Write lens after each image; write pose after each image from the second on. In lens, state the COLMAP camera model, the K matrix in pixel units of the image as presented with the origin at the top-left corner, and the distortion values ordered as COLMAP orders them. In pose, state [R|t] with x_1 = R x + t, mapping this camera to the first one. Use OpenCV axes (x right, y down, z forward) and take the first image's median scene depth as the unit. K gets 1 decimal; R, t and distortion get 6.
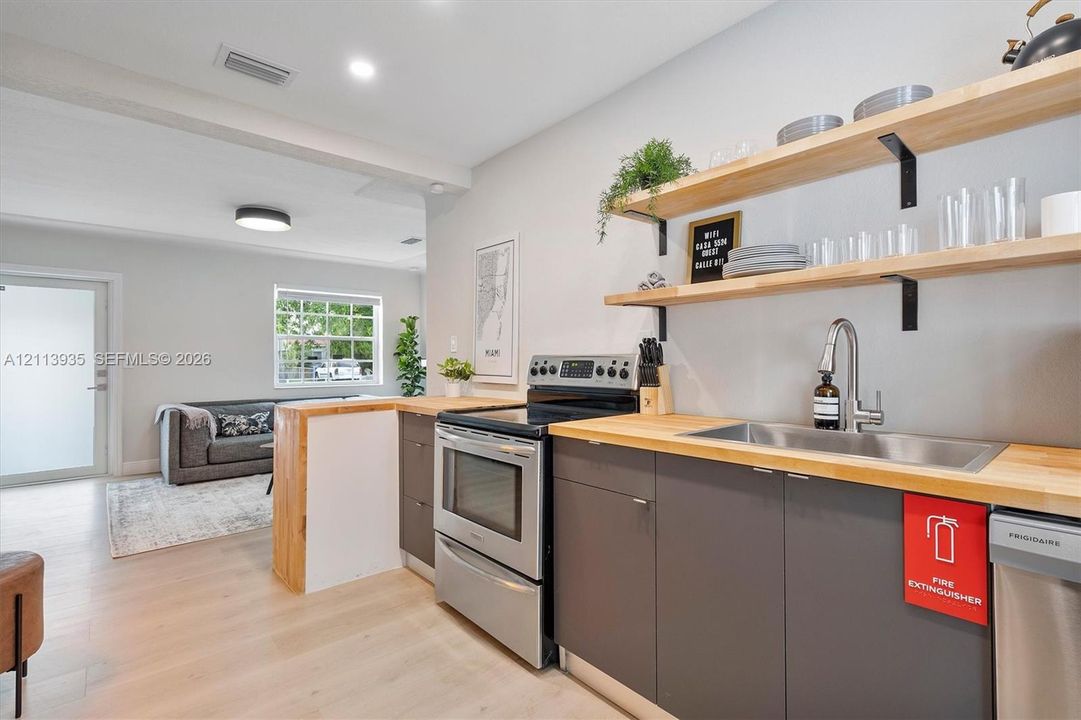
lens RADIAL K [[499.8, 0, 533.6], [0, 499.8, 355.4], [0, 0, 1]] dist [0.032714, 0.000669]
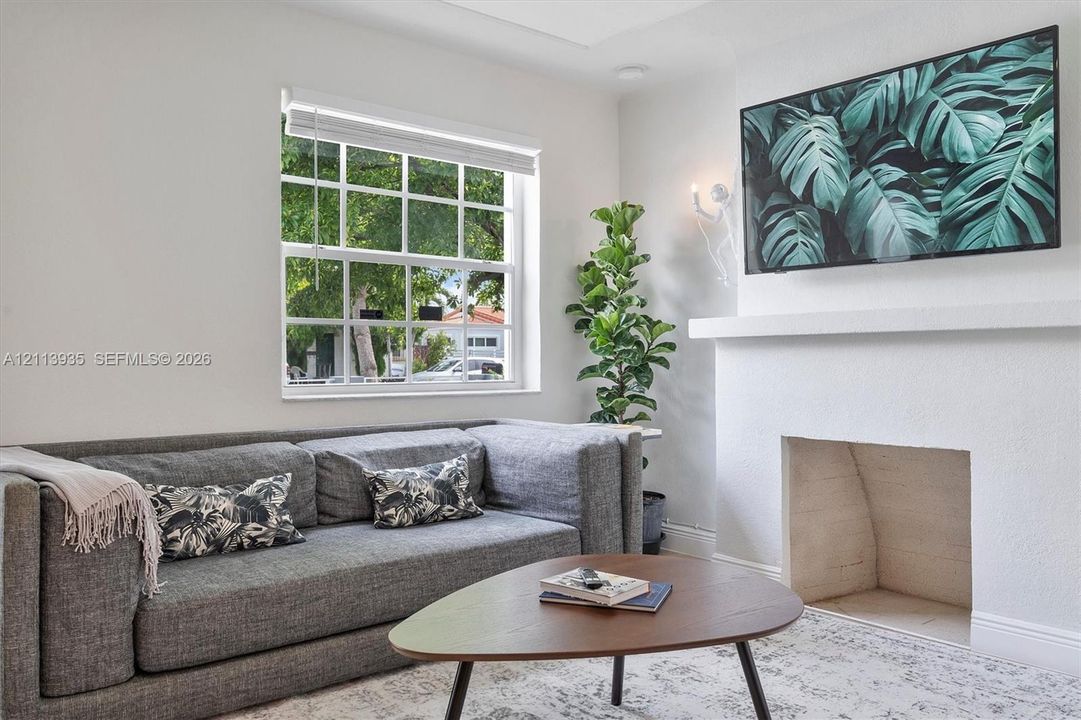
lens RADIAL K [[856.5, 0, 539.4], [0, 856.5, 347.6], [0, 0, 1]] dist [0.045570, -0.007214]
pose [[0.999954, 0.002276, -0.009285, -0.378421], [-0.002265, 0.999997, 0.001123, 0.033202], [0.009288, -0.001102, 0.999956, 0.480465]]
